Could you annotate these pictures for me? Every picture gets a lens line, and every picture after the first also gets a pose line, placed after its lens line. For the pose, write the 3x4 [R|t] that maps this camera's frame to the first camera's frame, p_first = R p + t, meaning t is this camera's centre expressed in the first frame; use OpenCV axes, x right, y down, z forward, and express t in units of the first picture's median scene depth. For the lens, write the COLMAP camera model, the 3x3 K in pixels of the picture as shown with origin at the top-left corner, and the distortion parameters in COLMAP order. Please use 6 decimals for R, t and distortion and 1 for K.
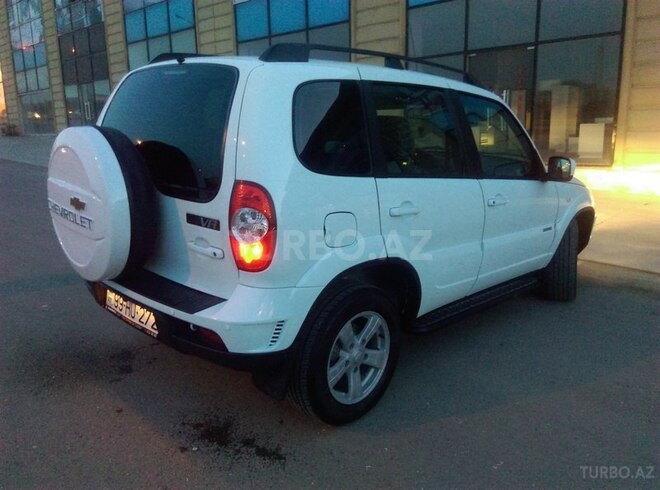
lens RADIAL K [[522.5, 0, 307.1], [0, 522.5, 244.9], [0, 0, 1]] dist [0.056446, -0.086182]
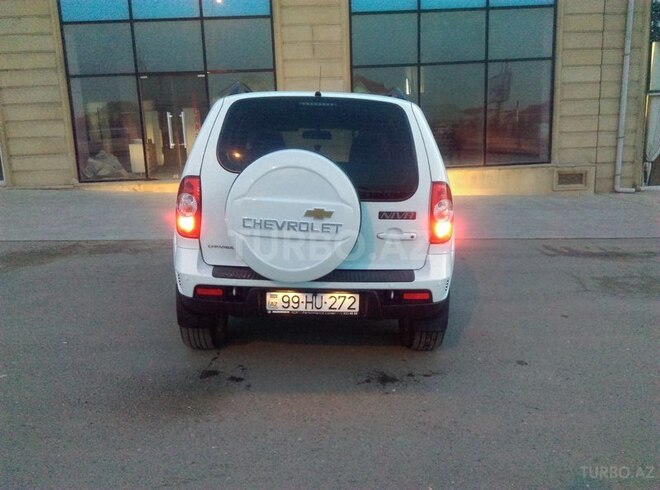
lens RADIAL K [[522.5, 0, 307.1], [0, 522.5, 244.9], [0, 0, 1]] dist [0.056446, -0.086182]
pose [[0.724168, -0.149288, 0.673271, -1.241722], [0.169547, 0.984864, 0.036016, -0.055665], [-0.668457, 0.088069, 0.738518, 0.150003]]
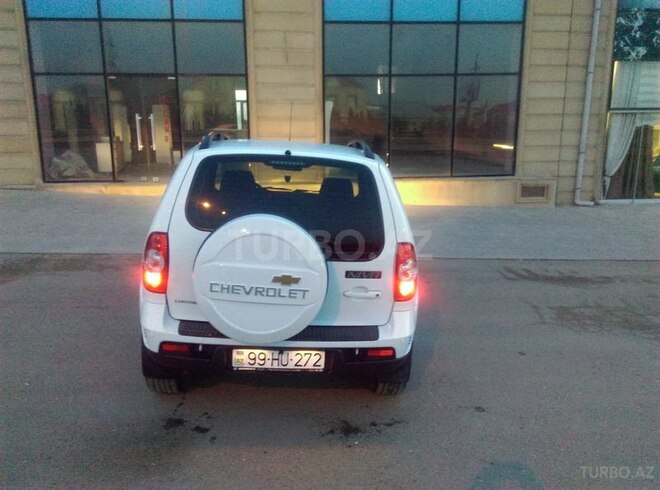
lens RADIAL K [[522.5, 0, 307.1], [0, 522.5, 244.9], [0, 0, 1]] dist [0.056446, -0.086182]
pose [[0.686558, -0.145186, 0.712432, -1.226402], [0.148683, 0.987189, 0.057895, -0.215938], [-0.711710, 0.066178, 0.699349, 0.121352]]
